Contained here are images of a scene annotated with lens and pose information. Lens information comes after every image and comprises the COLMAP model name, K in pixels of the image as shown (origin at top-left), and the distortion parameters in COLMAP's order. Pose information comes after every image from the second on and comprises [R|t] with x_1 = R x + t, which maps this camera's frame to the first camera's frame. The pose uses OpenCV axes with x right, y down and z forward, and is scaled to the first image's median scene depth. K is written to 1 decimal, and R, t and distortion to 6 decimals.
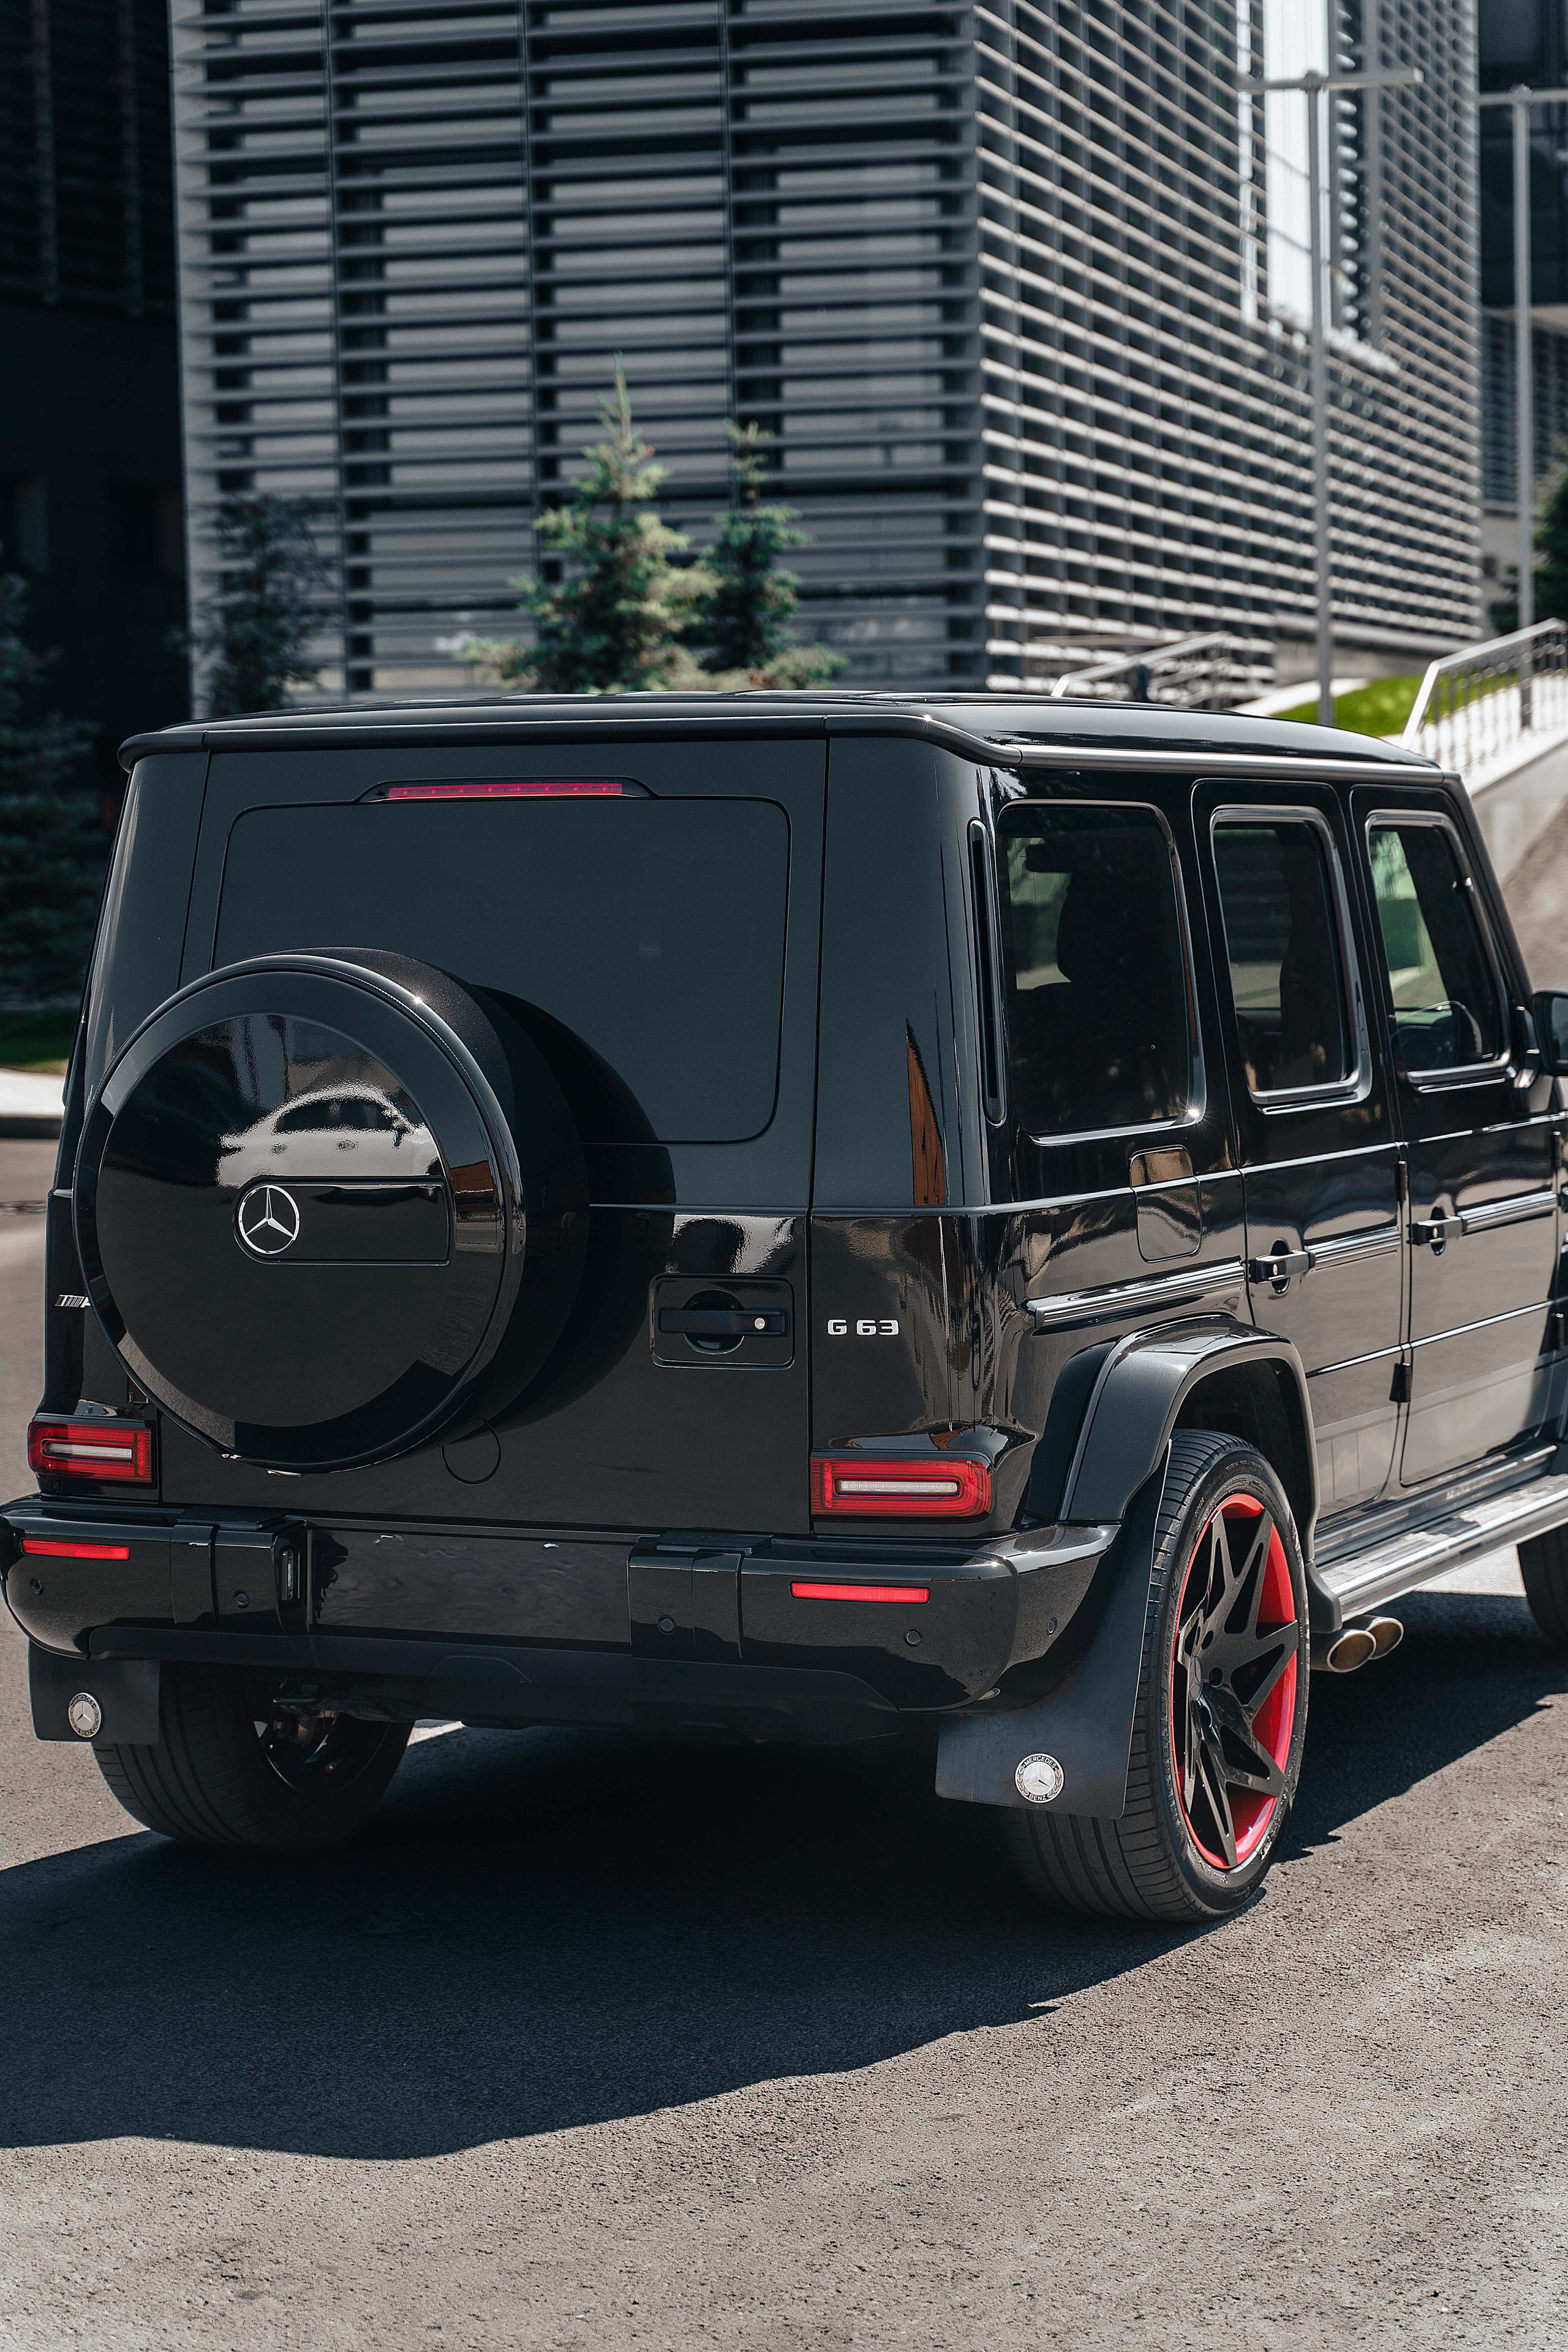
lens RADIAL K [[4888.9, 0, 773.2], [0, 4888.9, 1179.6], [0, 0, 1]] dist [0.008291, 0.000000]
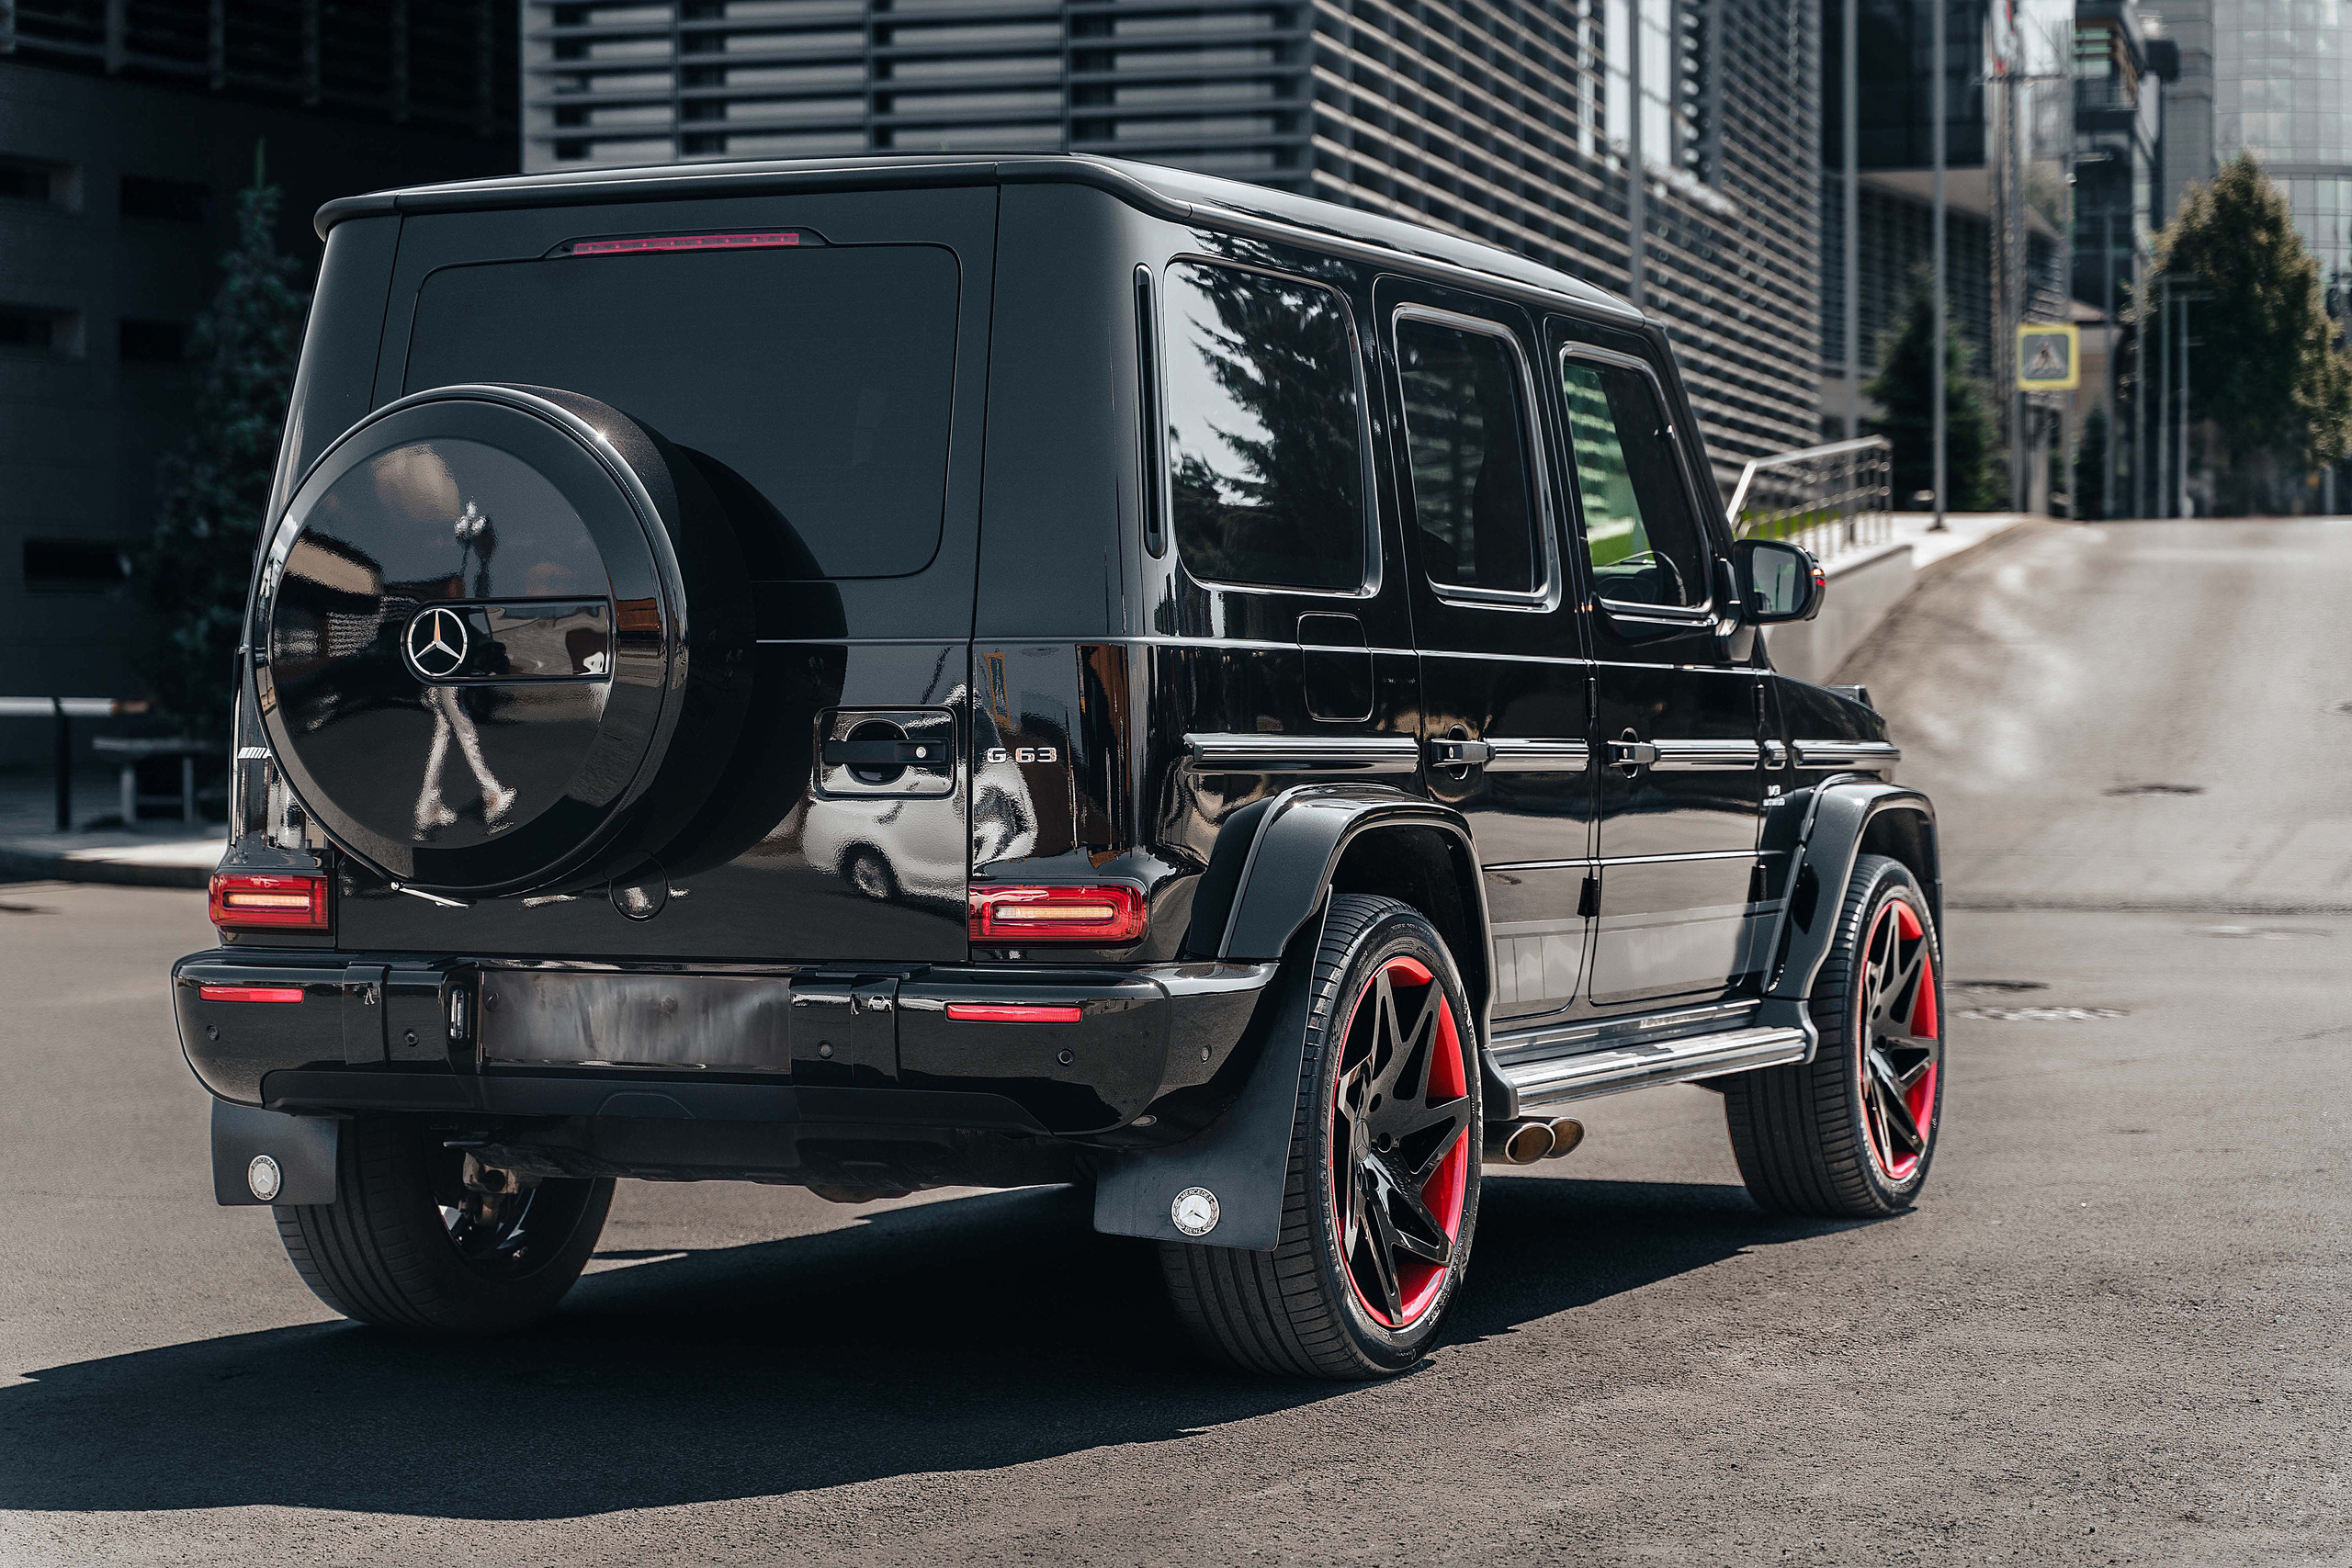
lens RADIAL K [[4888.4, 0, 1187.9], [0, 4888.4, 779.8], [0, 0, 1]] dist [0.008291, 0.000000]
pose [[0.999880, 0.011461, 0.010377, 0.034507], [-0.010845, 0.998280, -0.057617, 0.076503], [-0.011020, 0.057497, 0.998285, -0.009817]]
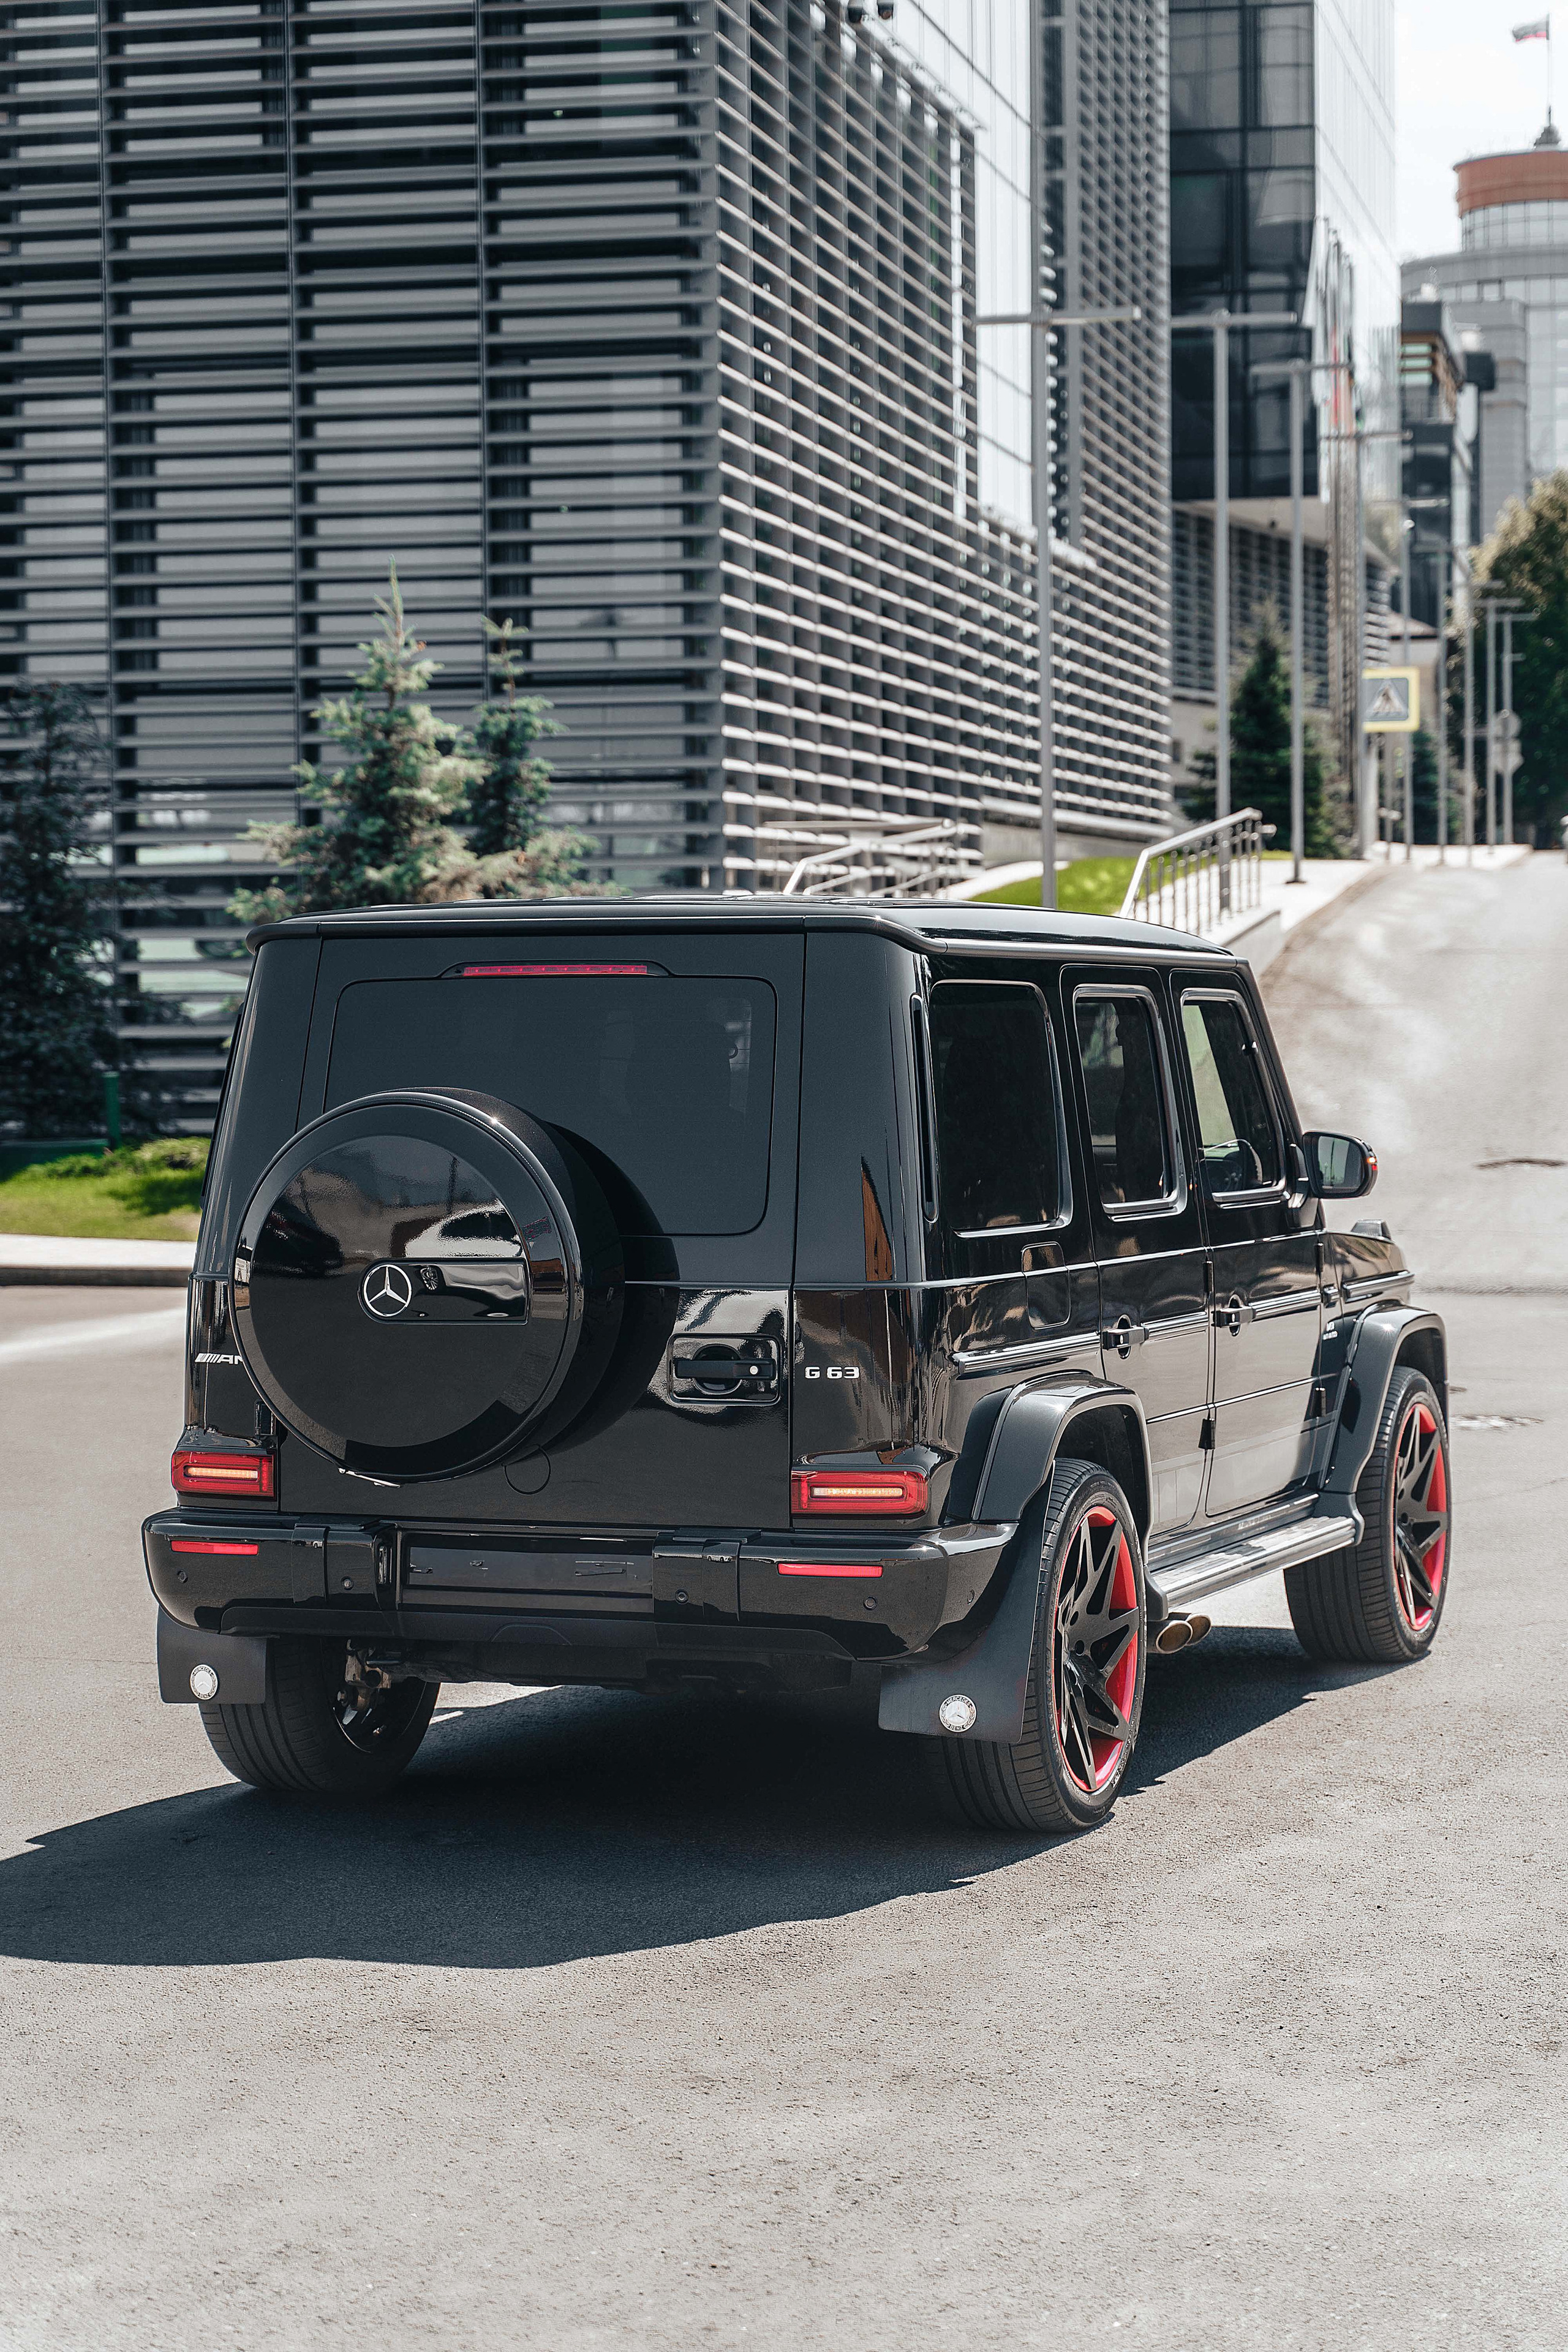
lens RADIAL K [[4888.9, 0, 801.3], [0, 4888.9, 1266.2], [0, 0, 1]] dist [0.008291, 0.000000]
pose [[0.997416, 0.003843, 0.071736, -0.070206], [-0.002603, 0.999846, -0.017363, 0.019933], [-0.071791, 0.017131, 0.997273, -0.273370]]
